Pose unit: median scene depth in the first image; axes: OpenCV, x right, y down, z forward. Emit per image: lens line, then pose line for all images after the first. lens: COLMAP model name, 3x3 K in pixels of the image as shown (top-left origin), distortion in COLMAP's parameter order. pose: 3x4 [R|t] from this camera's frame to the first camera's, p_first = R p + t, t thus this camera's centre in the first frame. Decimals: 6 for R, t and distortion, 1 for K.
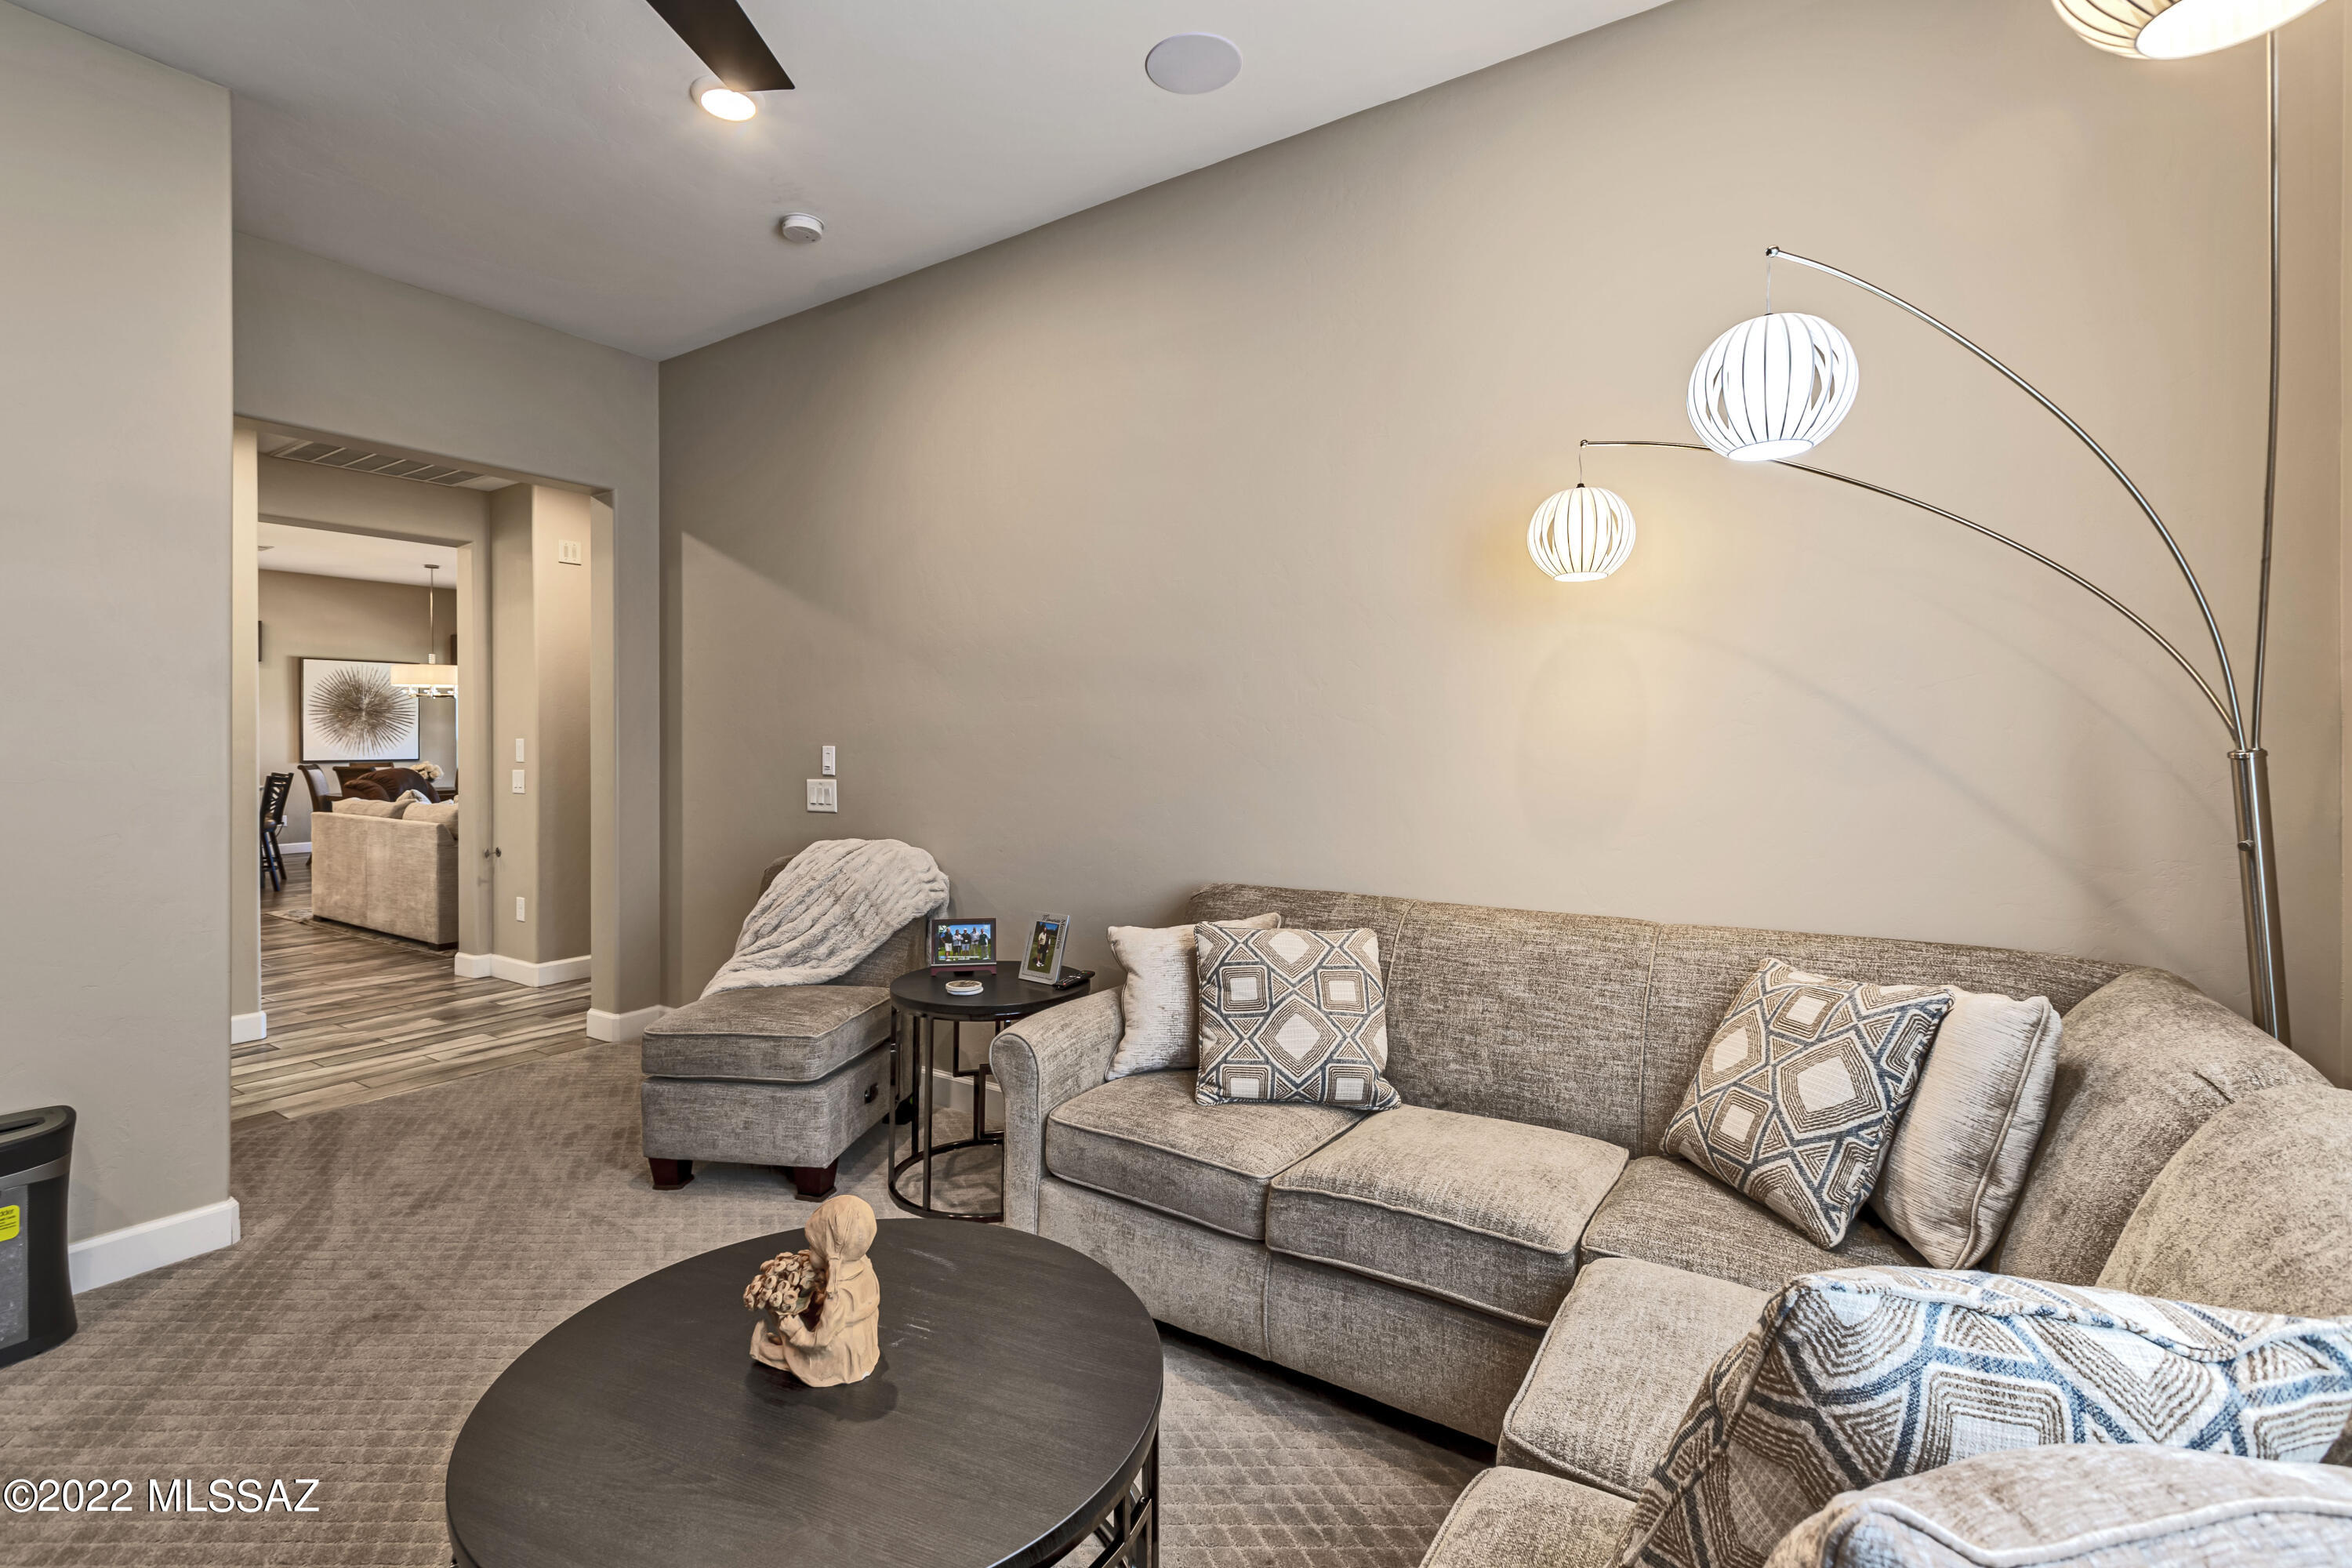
lens RADIAL K [[1087.1, 0, 1174.1], [0, 1087.1, 725.6], [0, 0, 1]] dist [-0.000413, -0.000384]
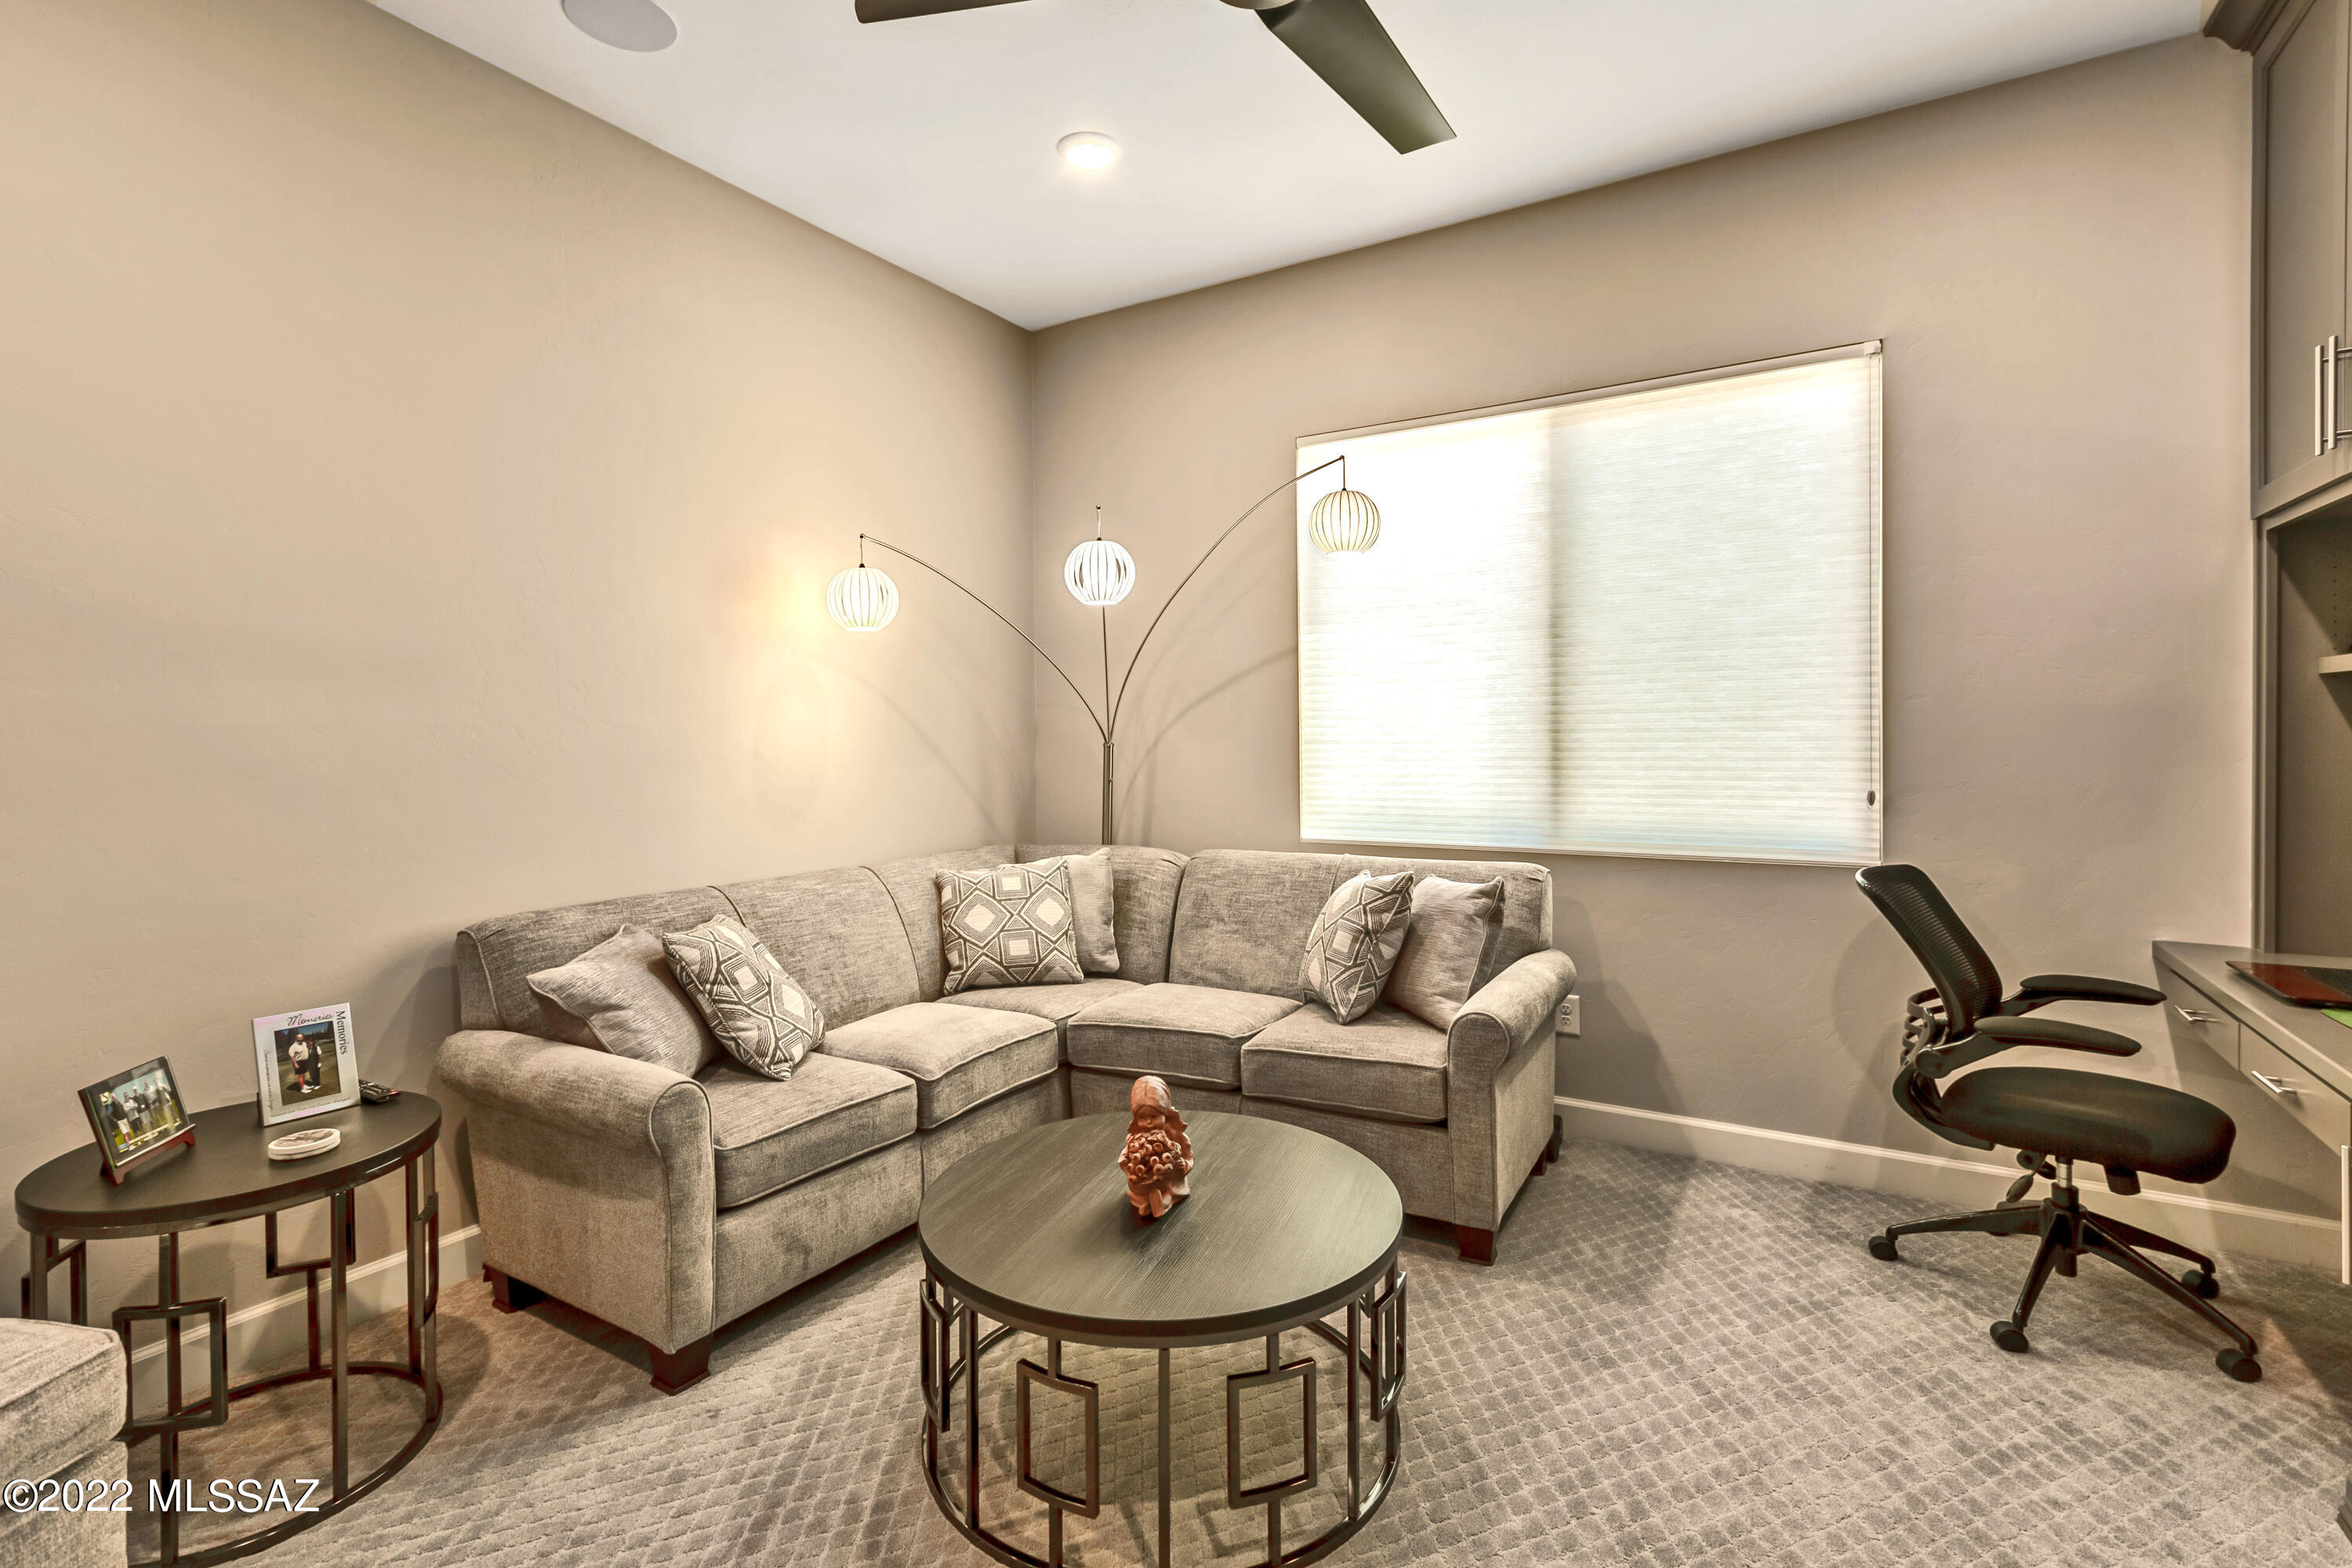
lens RADIAL K [[1087.1, 0, 1174.1], [0, 1087.1, 725.6], [0, 0, 1]] dist [-0.000413, -0.000384]
pose [[-0.059901, 0.013120, 0.998118, -1.021769], [0.001260, 0.999914, -0.013068, 0.009777], [-0.998204, 0.000475, -0.059913, 0.642268]]
